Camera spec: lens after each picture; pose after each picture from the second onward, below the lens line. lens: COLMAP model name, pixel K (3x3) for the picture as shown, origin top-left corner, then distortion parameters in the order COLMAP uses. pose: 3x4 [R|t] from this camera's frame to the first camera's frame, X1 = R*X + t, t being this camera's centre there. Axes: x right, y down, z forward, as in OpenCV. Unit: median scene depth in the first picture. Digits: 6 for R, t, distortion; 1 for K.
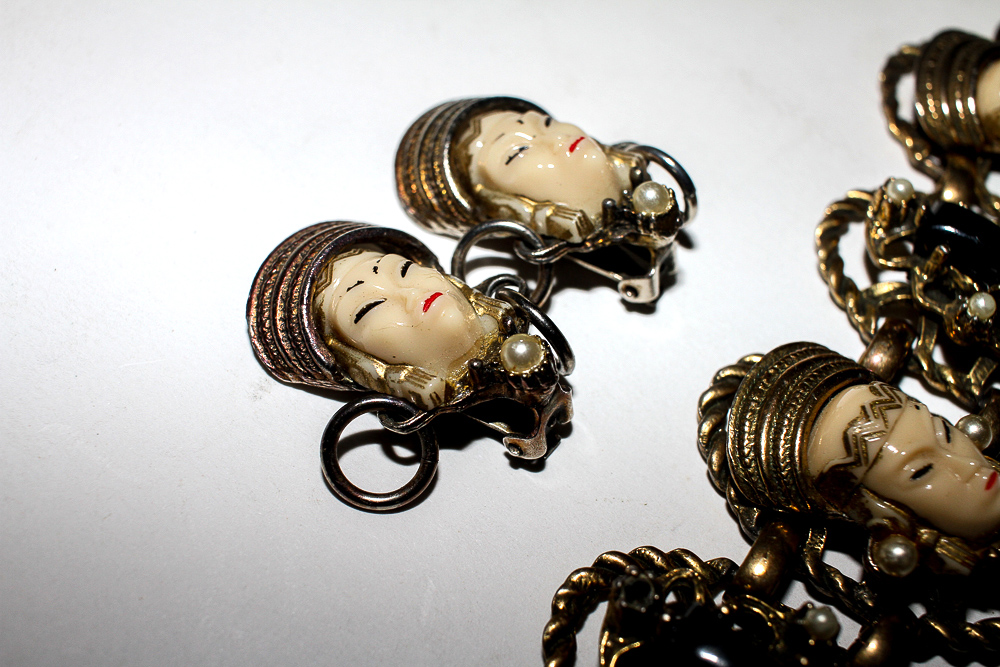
lens RADIAL K [[1130.0, 0, 500.0], [0, 1130.0, 333.5], [0, 0, 1]] dist [-0.136605, -0.003969]
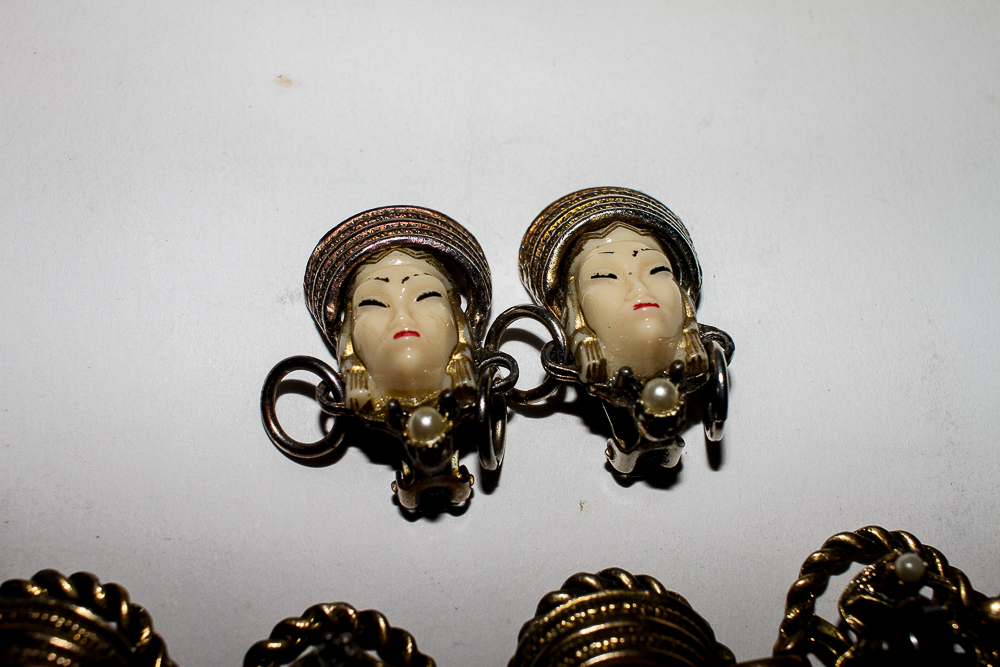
lens RADIAL K [[1130.0, 0, 500.0], [0, 1130.0, 333.5], [0, 0, 1]] dist [-0.136605, -0.003969]
pose [[0.685086, 0.641369, -0.345402, 0.361573], [-0.601259, 0.765548, 0.228964, -0.319335], [0.411272, 0.050816, 0.910095, 0.037965]]
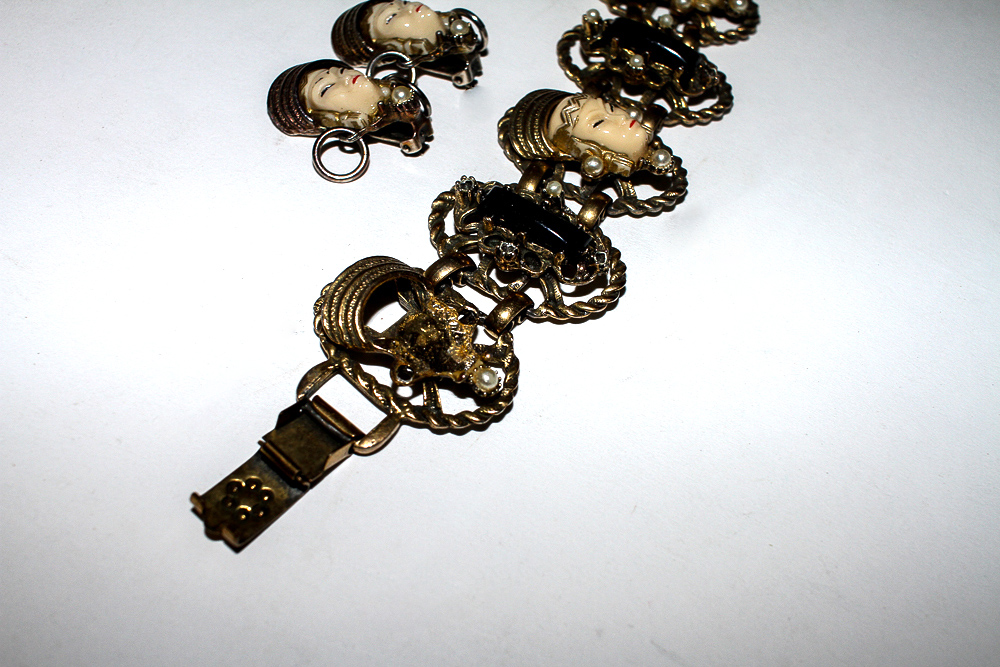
lens RADIAL K [[1130.0, 0, 500.0], [0, 1130.0, 333.5], [0, 0, 1]] dist [-0.136605, -0.003969]
pose [[0.990132, -0.135611, 0.035342, 0.063457], [0.137670, 0.988381, -0.064415, 0.581644], [-0.026196, 0.068644, 0.997297, -1.003335]]
